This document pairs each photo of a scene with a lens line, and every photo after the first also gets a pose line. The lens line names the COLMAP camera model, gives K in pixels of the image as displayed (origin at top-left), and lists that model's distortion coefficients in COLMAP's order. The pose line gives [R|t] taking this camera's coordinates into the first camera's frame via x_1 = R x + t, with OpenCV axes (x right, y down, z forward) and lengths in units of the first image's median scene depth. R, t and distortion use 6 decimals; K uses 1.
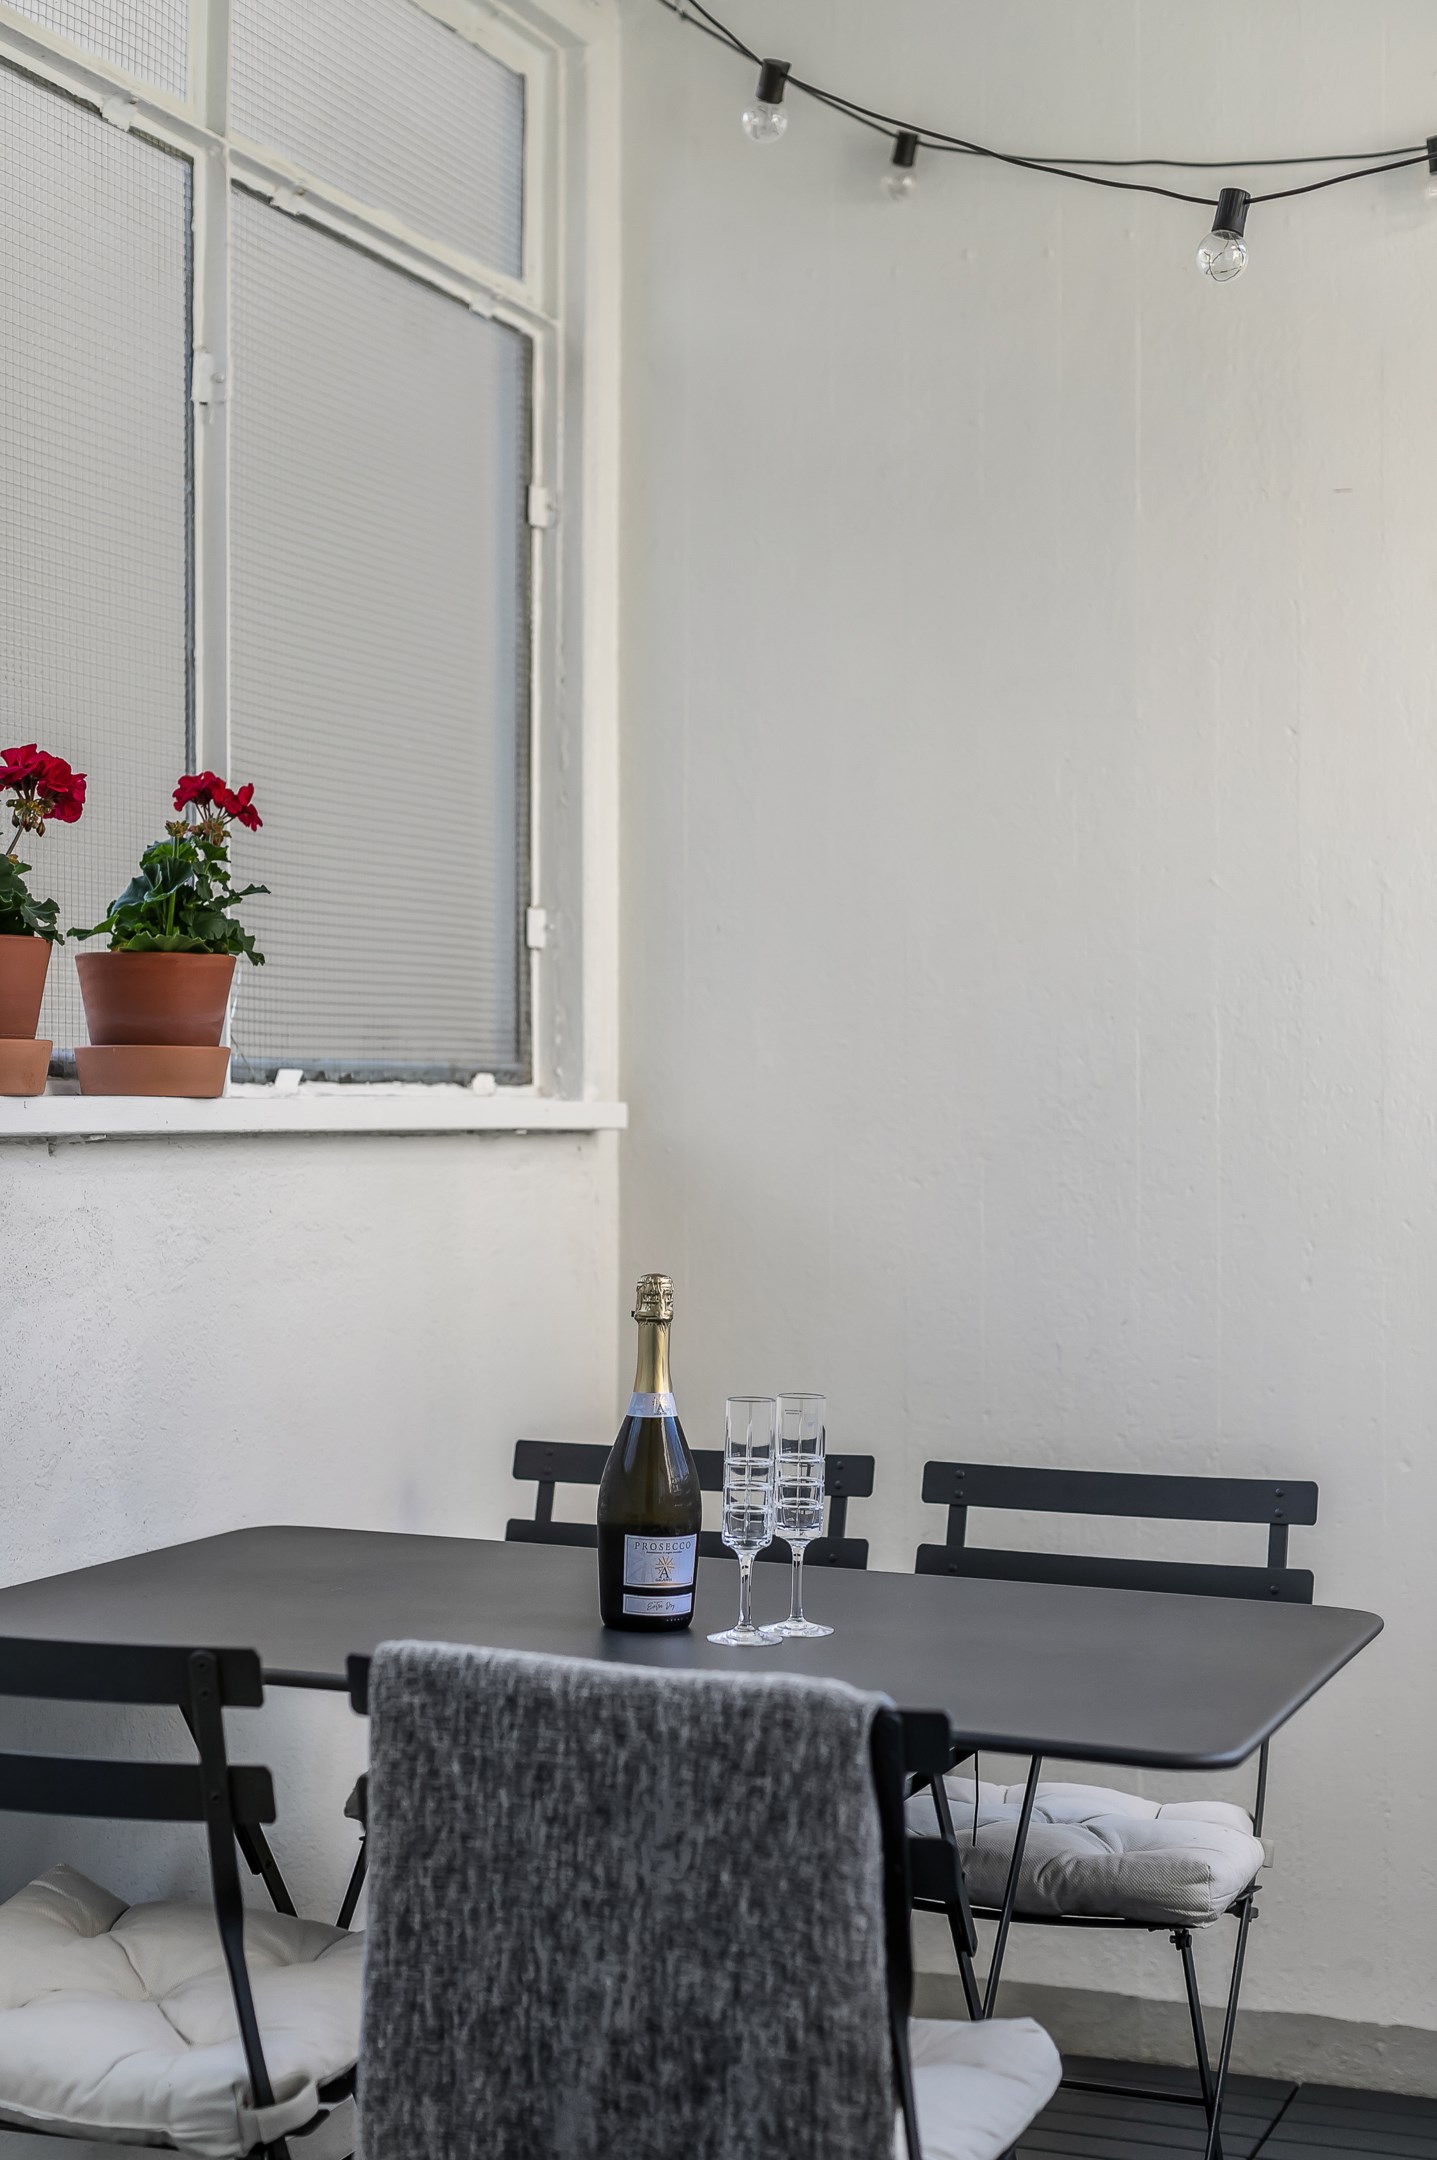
lens RADIAL K [[3331.0, 0, 718.1], [0, 3331.0, 1071.4], [0, 0, 1]] dist [0.016232, 0.000000]
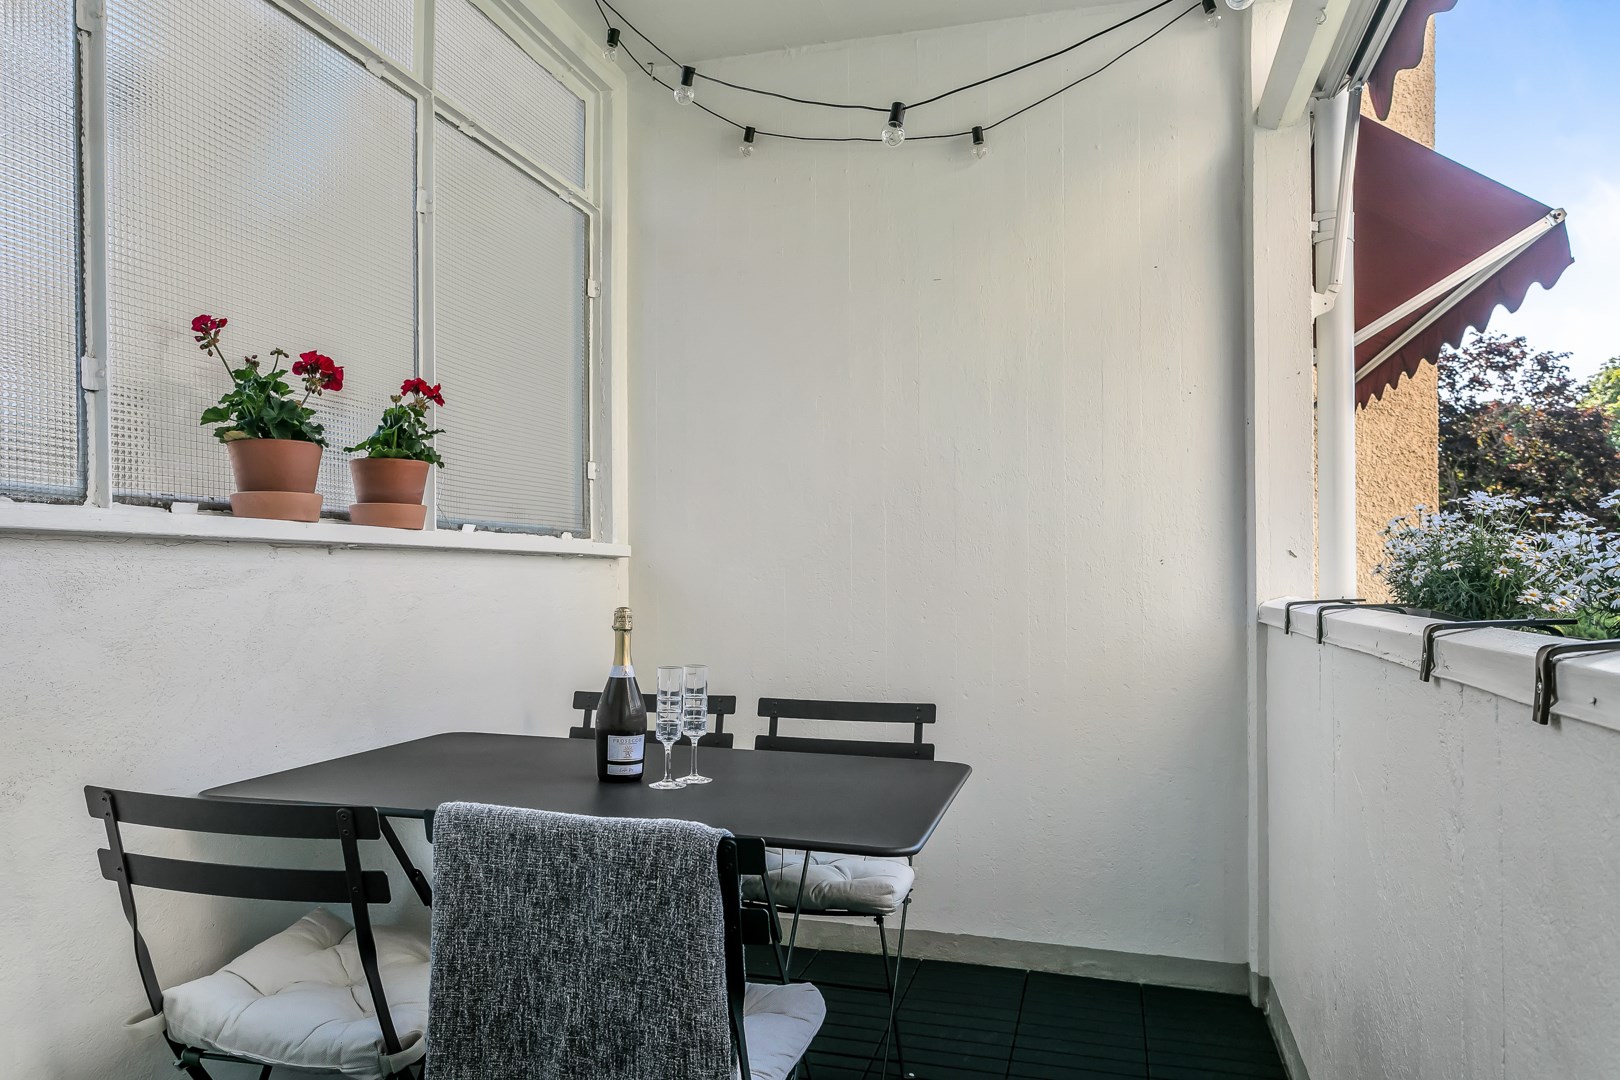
lens RADIAL K [[1136.7, 0, 804.2], [0, 1136.7, 578.2], [0, 0, 1]] dist [-0.000545, 0.003520]
pose [[0.995548, -0.006027, 0.094067, 0.024160], [0.005213, 0.999947, 0.008894, 0.035335], [-0.094115, -0.008364, 0.995526, 0.280394]]
